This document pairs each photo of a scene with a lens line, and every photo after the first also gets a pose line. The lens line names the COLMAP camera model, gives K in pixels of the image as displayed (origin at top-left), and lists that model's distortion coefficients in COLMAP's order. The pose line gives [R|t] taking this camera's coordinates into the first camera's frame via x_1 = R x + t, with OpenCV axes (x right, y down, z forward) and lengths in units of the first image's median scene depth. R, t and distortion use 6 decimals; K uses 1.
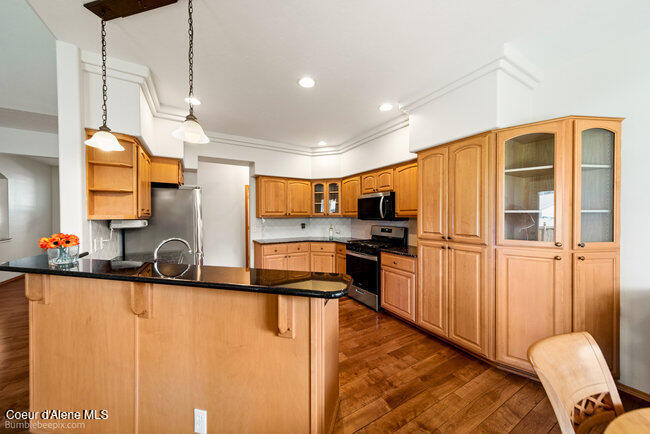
lens RADIAL K [[225.6, 0, 322.5], [0, 225.6, 210.8], [0, 0, 1]] dist [0.000929, 0.000442]
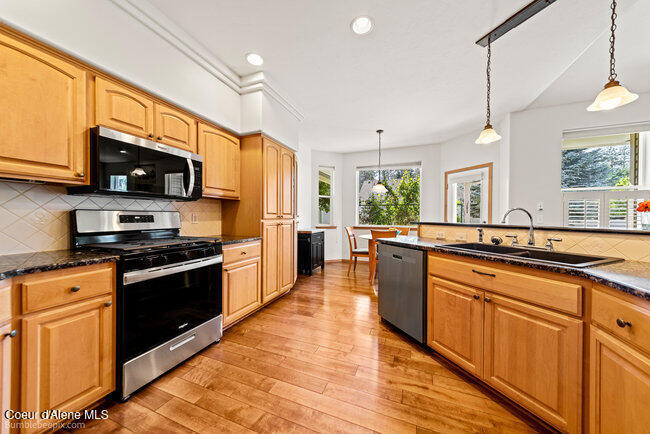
lens RADIAL K [[225.6, 0, 324.4], [0, 225.6, 215.6], [0, 0, 1]] dist [0.000929, 0.000442]
pose [[-0.625753, 0.003719, 0.780012, -0.357695], [-0.015249, 0.999739, -0.017000, 0.076258], [-0.779872, -0.022532, -0.625533, 0.928763]]
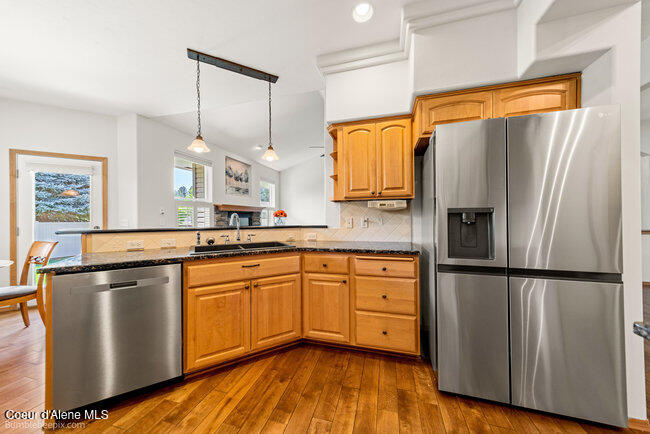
lens RADIAL K [[225.6, 0, 325.5], [0, 225.6, 215.6], [0, 0, 1]] dist [0.000929, 0.000442]
pose [[-0.702470, 0.006318, -0.711685, -0.026561], [0.025040, 0.999561, -0.015842, 0.069082], [0.711273, -0.028949, -0.702320, 0.927828]]
